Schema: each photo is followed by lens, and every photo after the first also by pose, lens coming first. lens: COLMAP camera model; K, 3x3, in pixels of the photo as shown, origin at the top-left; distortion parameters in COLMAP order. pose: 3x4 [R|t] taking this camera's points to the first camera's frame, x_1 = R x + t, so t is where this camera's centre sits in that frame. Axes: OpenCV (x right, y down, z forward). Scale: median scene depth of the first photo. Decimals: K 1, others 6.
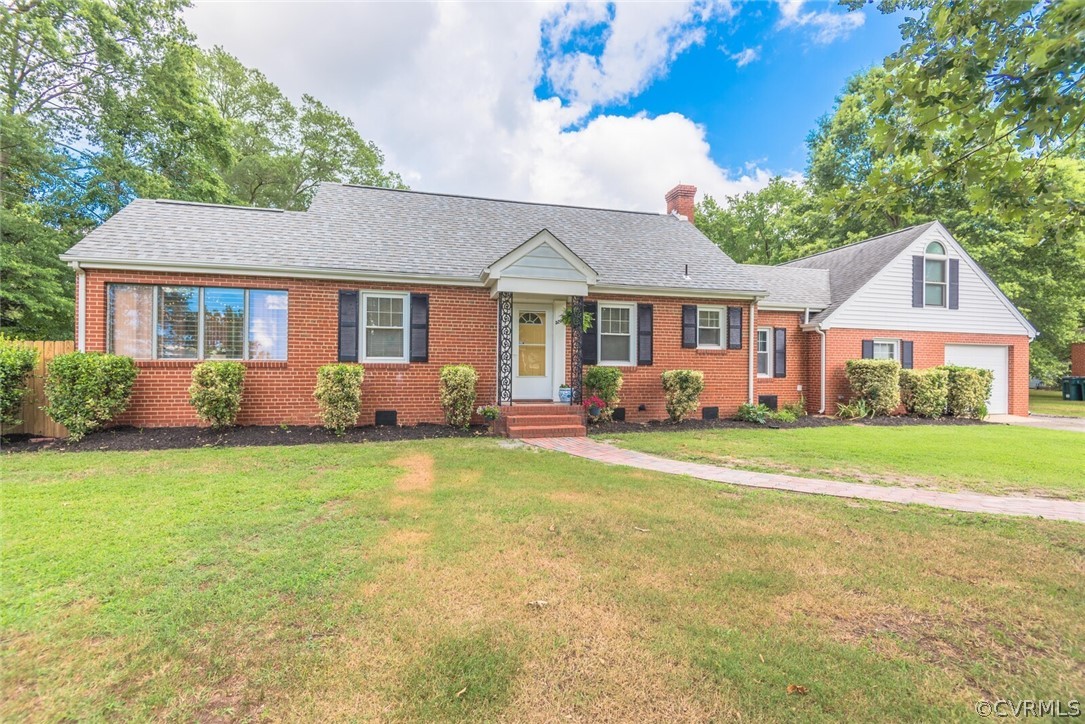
lens RADIAL K [[491.4, 0, 551.3], [0, 491.4, 369.5], [0, 0, 1]] dist [0.003292, -0.004358]
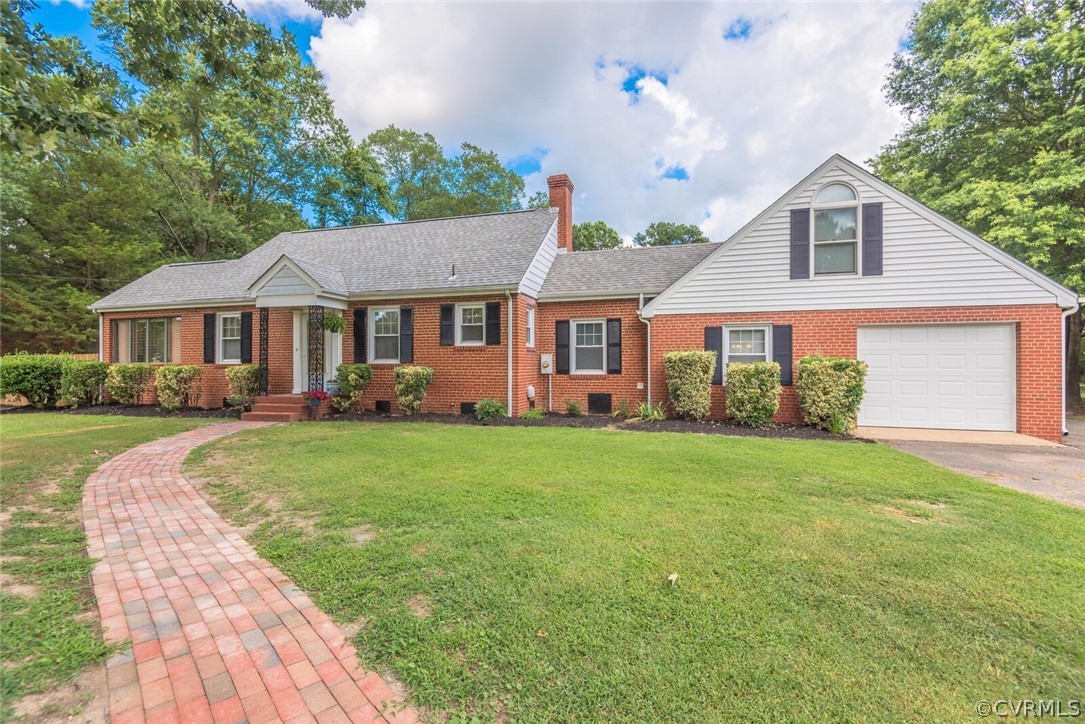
lens RADIAL K [[491.4, 0, 564.5], [0, 491.4, 374.4], [0, 0, 1]] dist [0.003292, -0.004358]
pose [[0.865169, -0.002909, -0.501472, 1.041780], [0.007282, 0.999951, 0.006762, 0.013017], [0.501427, -0.009502, 0.865148, 0.230452]]
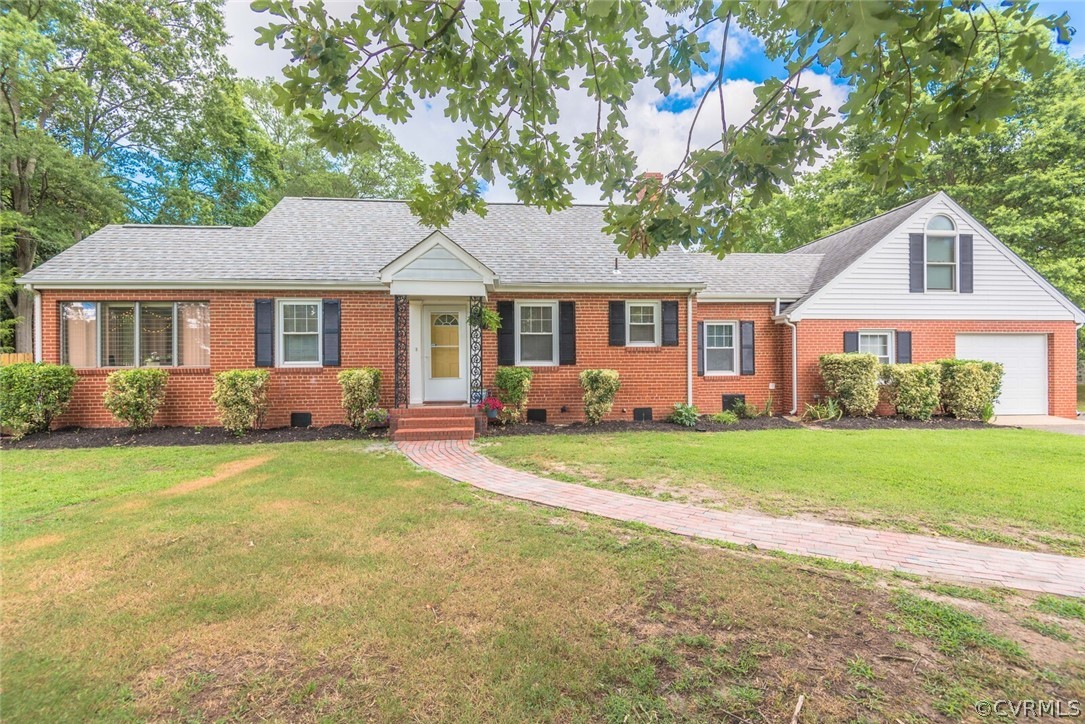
lens RADIAL K [[491.4, 0, 551.7], [0, 491.4, 367.8], [0, 0, 1]] dist [0.003292, -0.004358]
pose [[0.986850, -0.014296, -0.161006, 0.314952], [0.014745, 0.999890, 0.001594, -0.005033], [0.160966, -0.003947, 0.986952, 0.044503]]
